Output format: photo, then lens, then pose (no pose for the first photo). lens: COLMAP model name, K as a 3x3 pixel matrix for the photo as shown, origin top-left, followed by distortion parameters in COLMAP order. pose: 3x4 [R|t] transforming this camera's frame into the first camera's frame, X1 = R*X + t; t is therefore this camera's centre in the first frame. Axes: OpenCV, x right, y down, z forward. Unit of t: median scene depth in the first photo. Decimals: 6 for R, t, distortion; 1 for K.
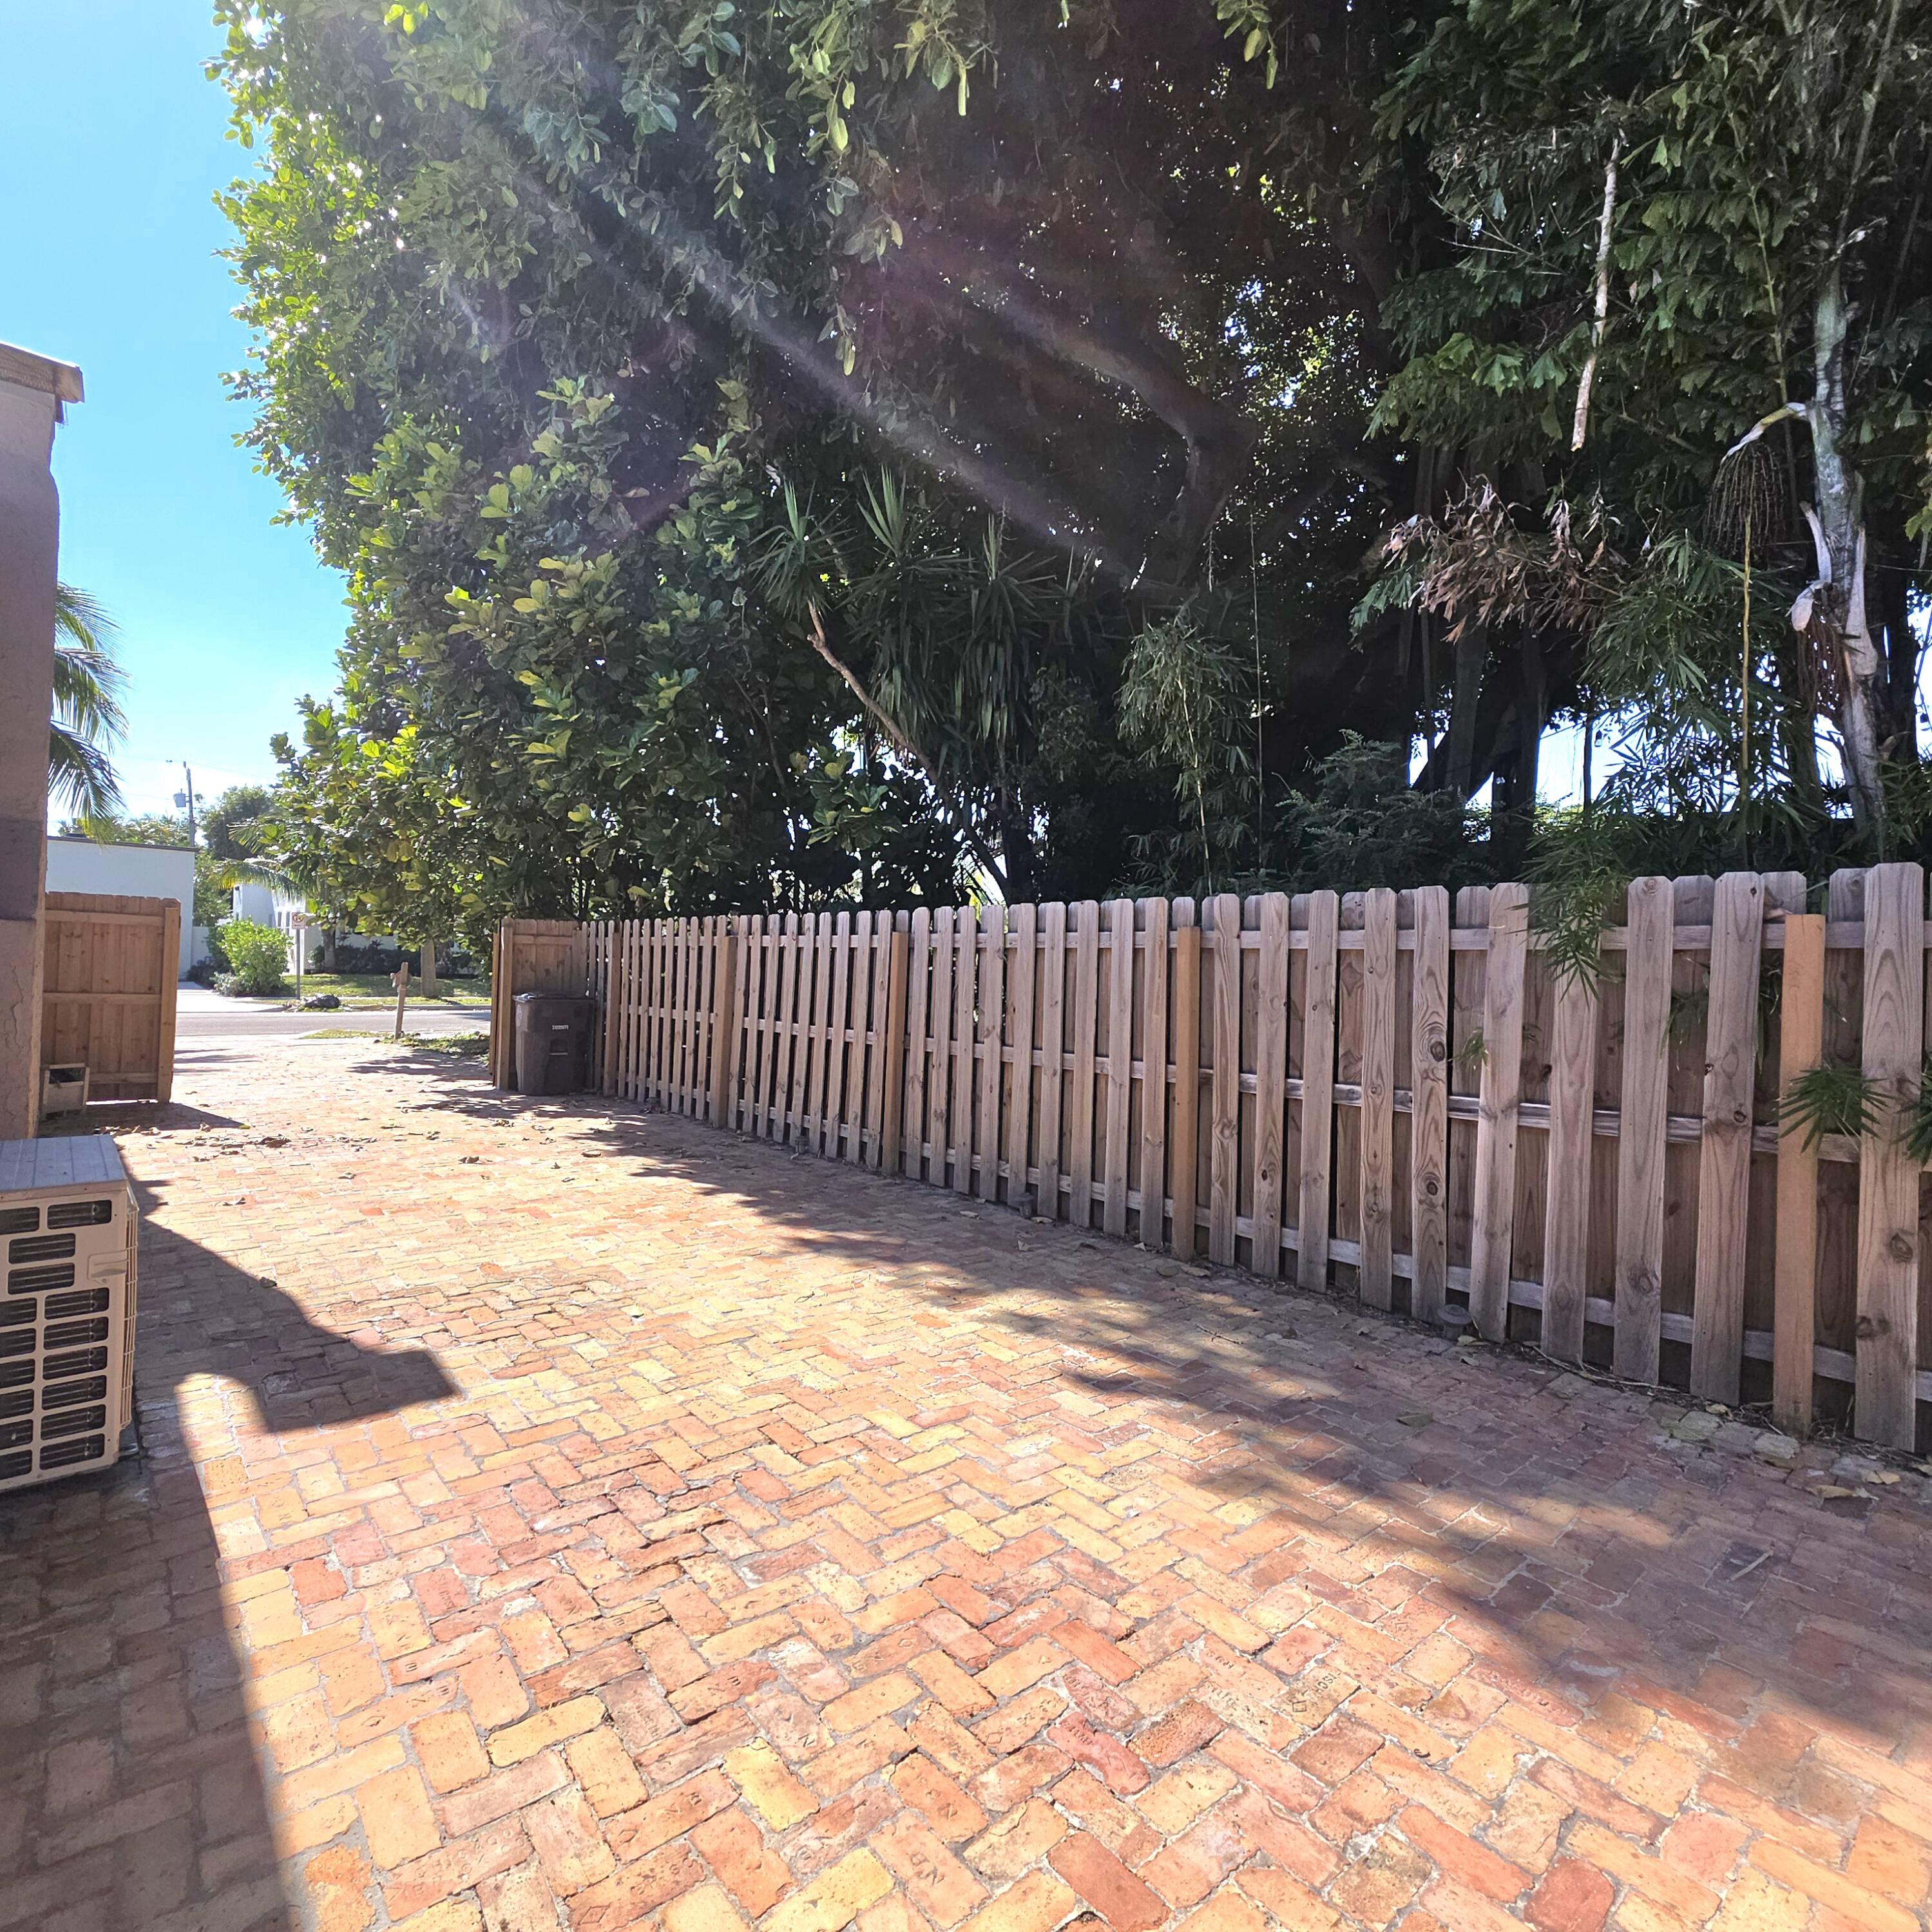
lens RADIAL K [[1038.0, 0, 969.1], [0, 1038.0, 963.5], [0, 0, 1]] dist [0.005992, 0.000422]
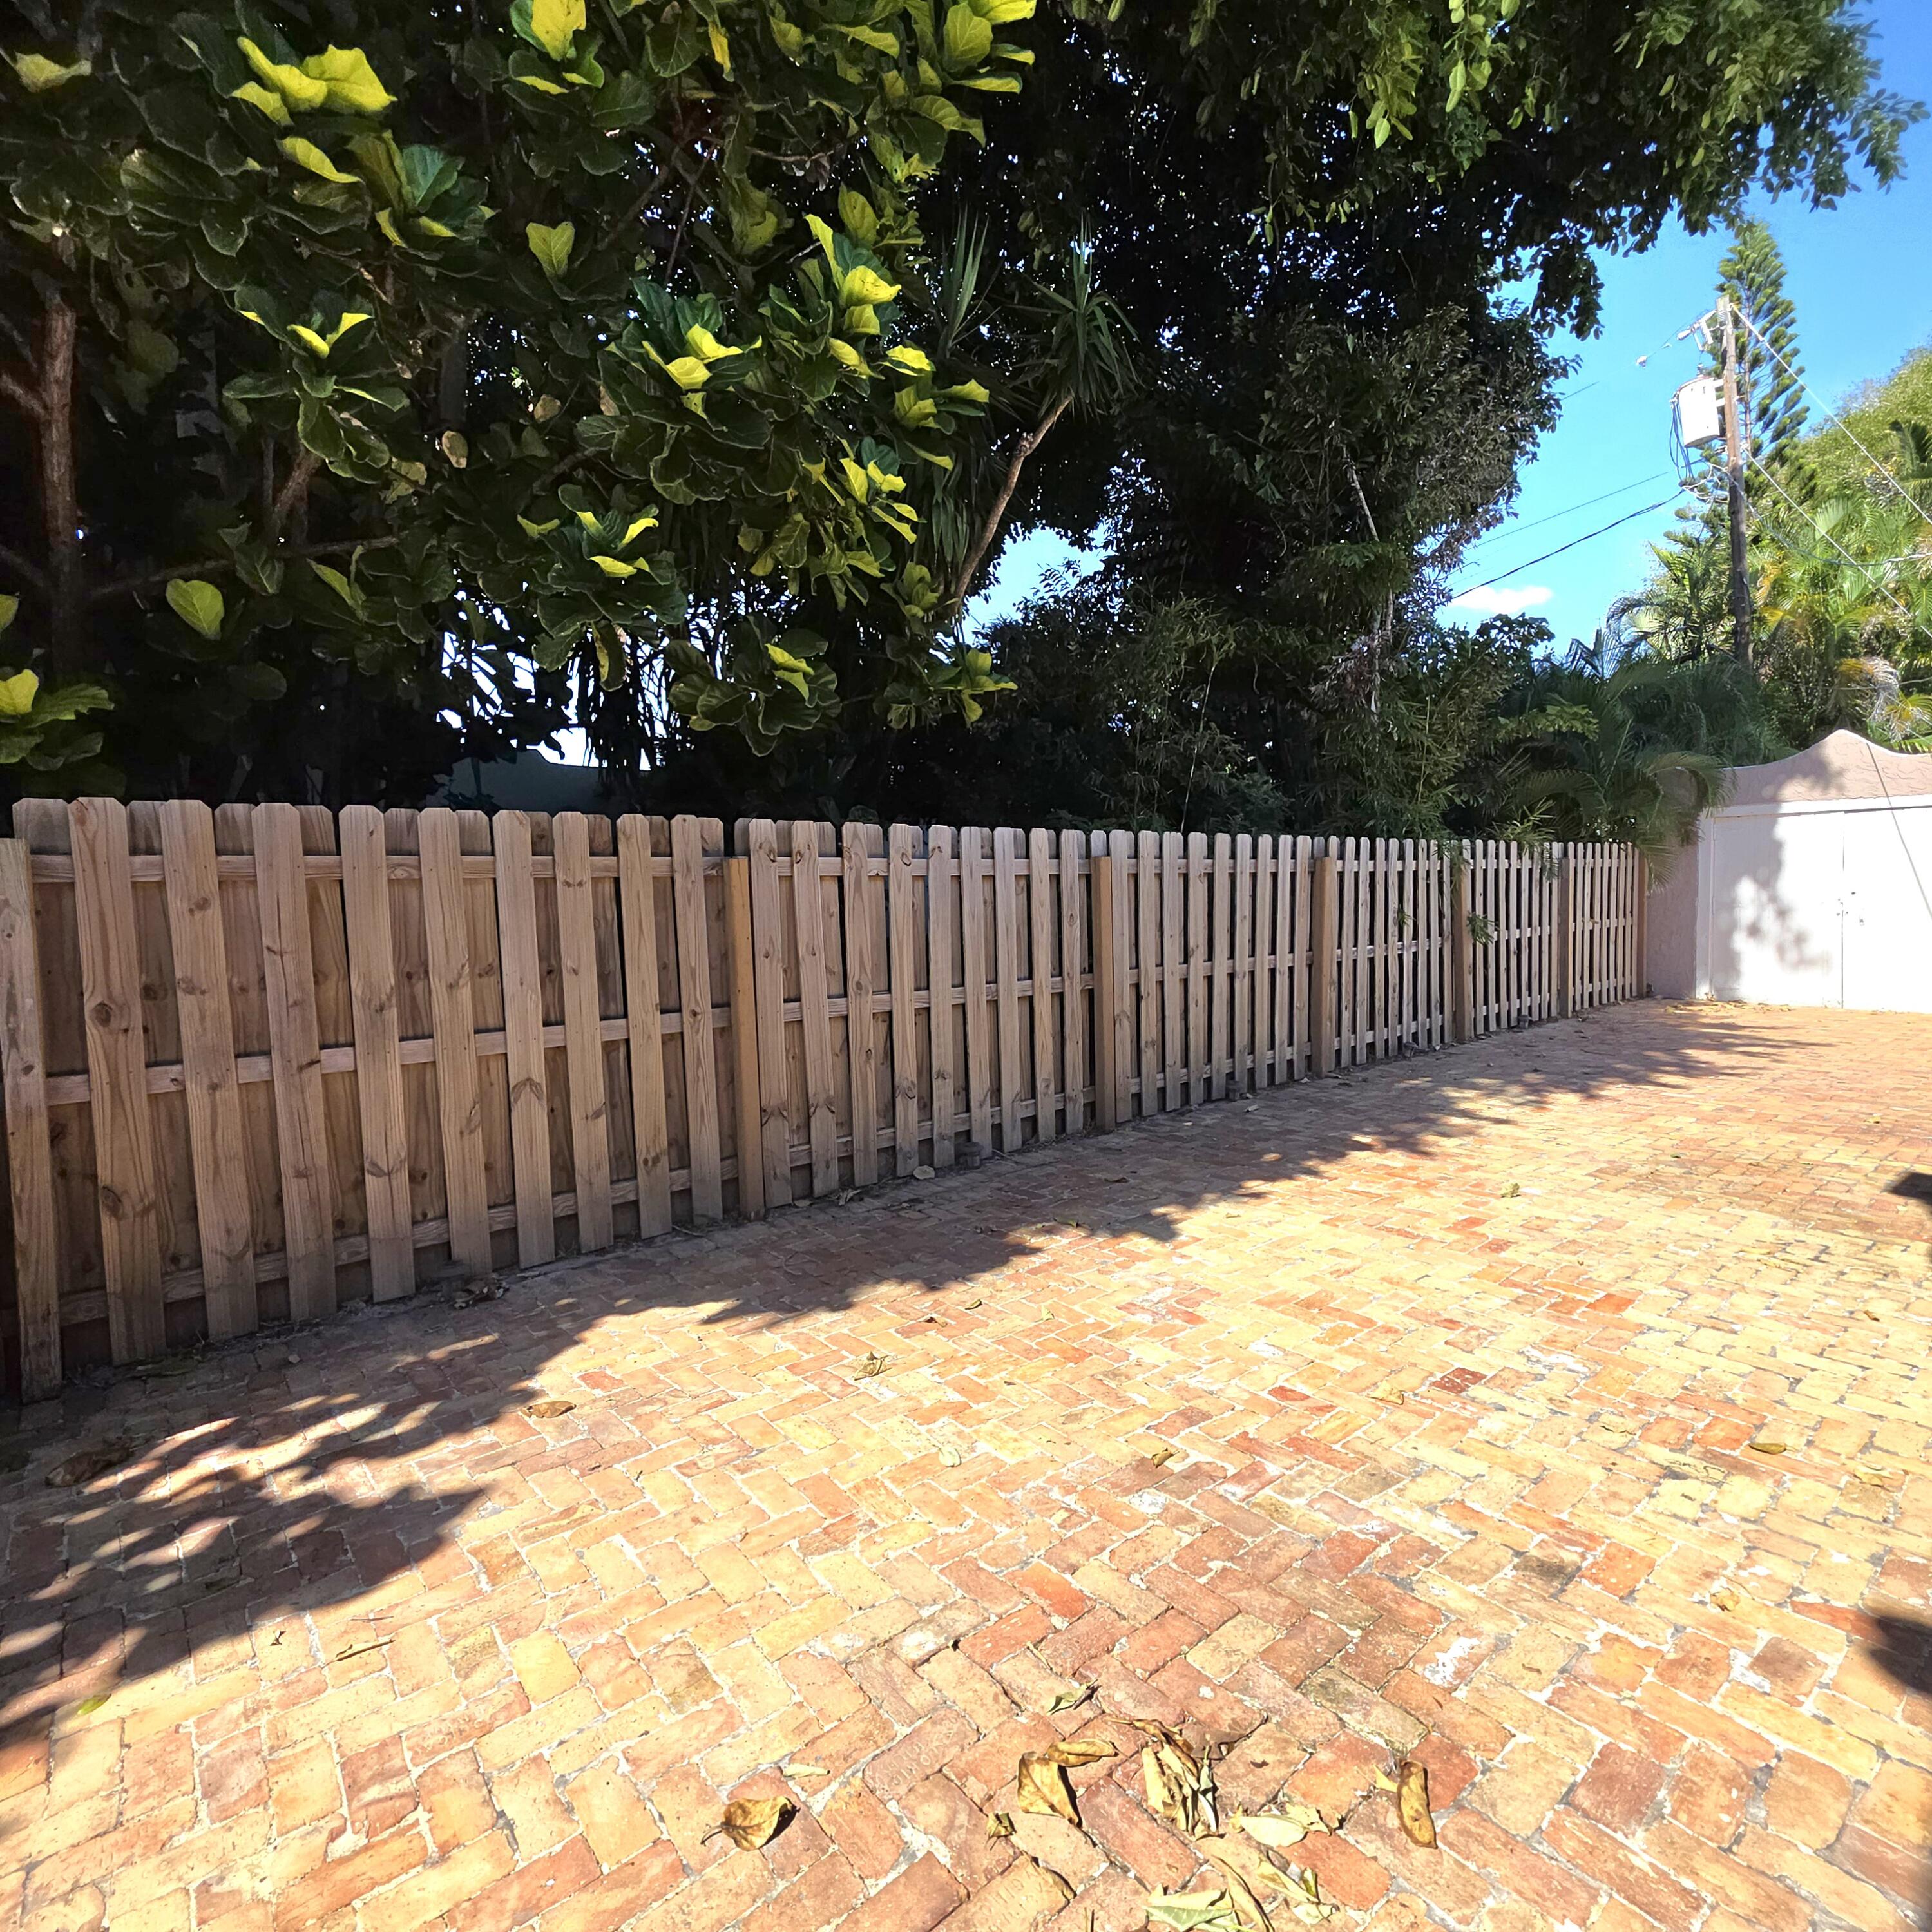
lens RADIAL K [[1038.0, 0, 968.9], [0, 1038.0, 969.5], [0, 0, 1]] dist [0.005992, 0.000422]
pose [[0.015553, -0.096458, 0.995216, -0.898671], [0.024811, 0.995067, 0.096056, -0.021003], [-0.999571, 0.023198, 0.017869, 1.036271]]
